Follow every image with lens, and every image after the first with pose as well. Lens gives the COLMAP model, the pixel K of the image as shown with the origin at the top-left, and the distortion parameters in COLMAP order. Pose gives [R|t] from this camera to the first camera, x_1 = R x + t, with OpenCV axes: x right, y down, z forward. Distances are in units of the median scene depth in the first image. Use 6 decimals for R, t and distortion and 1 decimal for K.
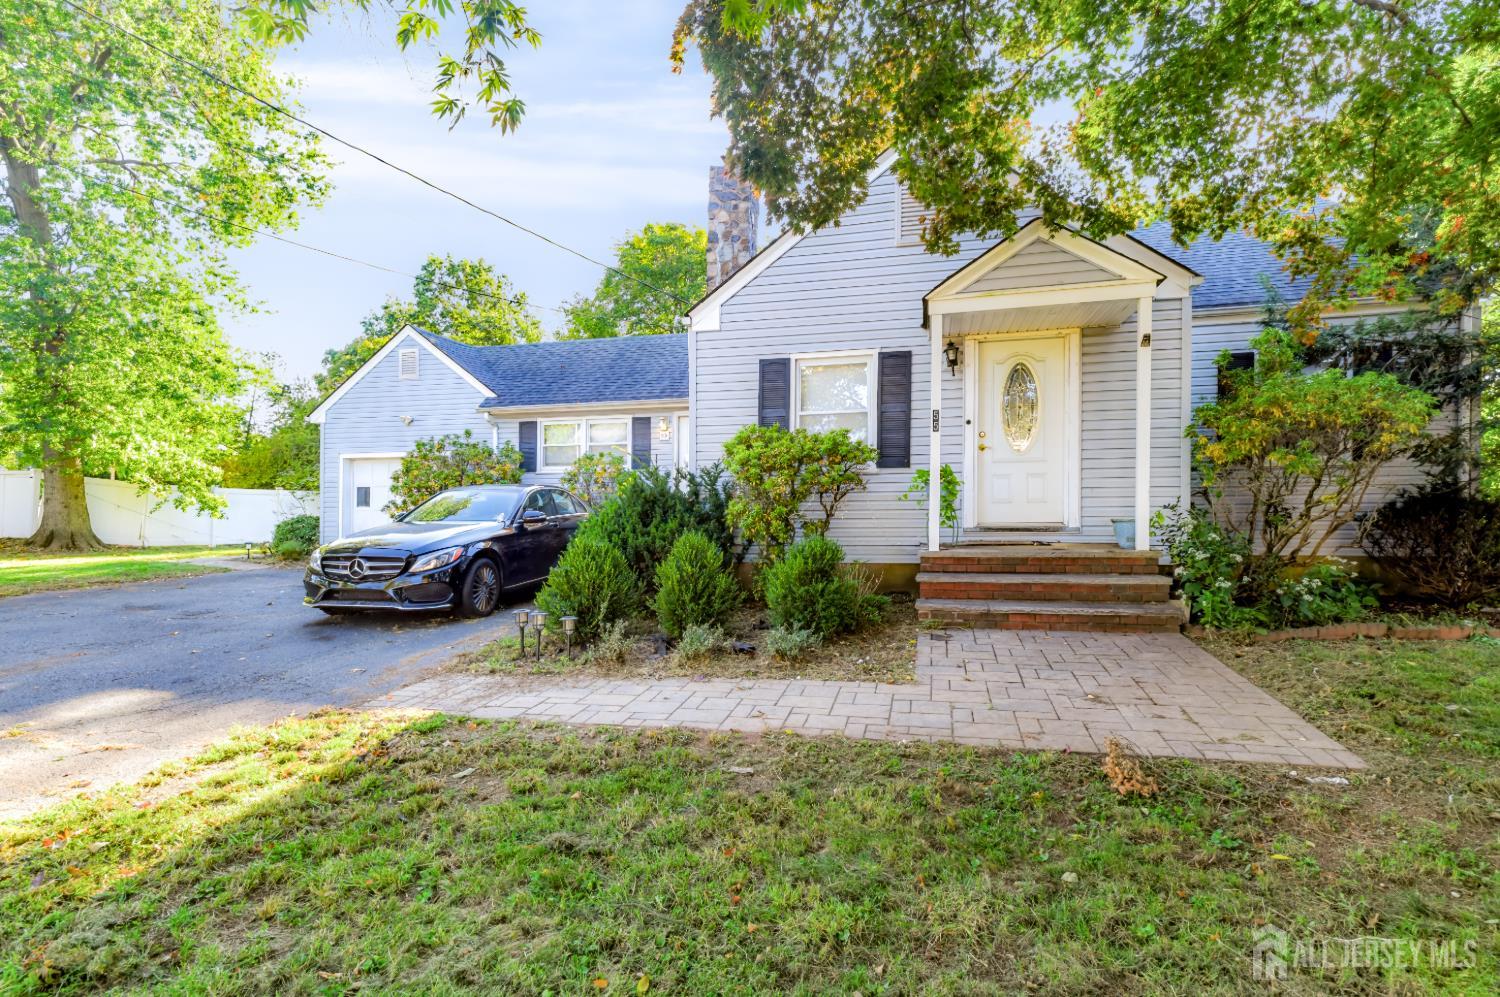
lens RADIAL K [[739.0, 0, 745.3], [0, 739.0, 454.9], [0, 0, 1]] dist [-0.001642, -0.000802]
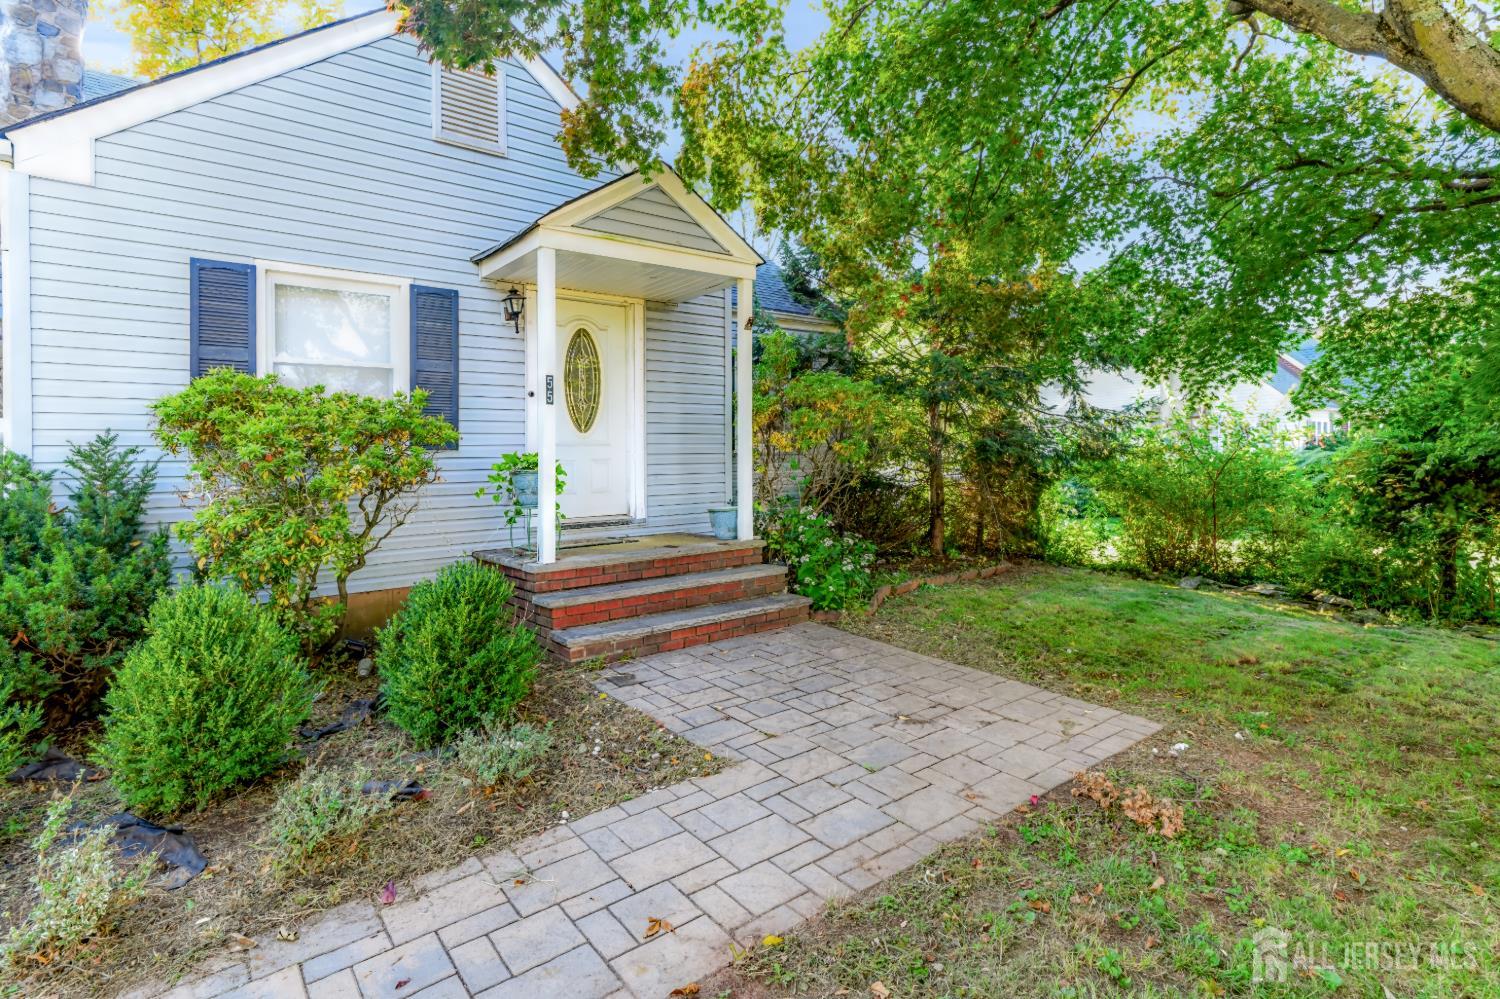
lens RADIAL K [[739.0, 0, 745.3], [0, 739.0, 455.9], [0, 0, 1]] dist [-0.001642, -0.000802]
pose [[0.605854, 0.006114, 0.795552, -0.198673], [-0.033352, 0.999287, 0.017720, 0.000687], [-0.794876, -0.037269, 0.605626, 0.345481]]
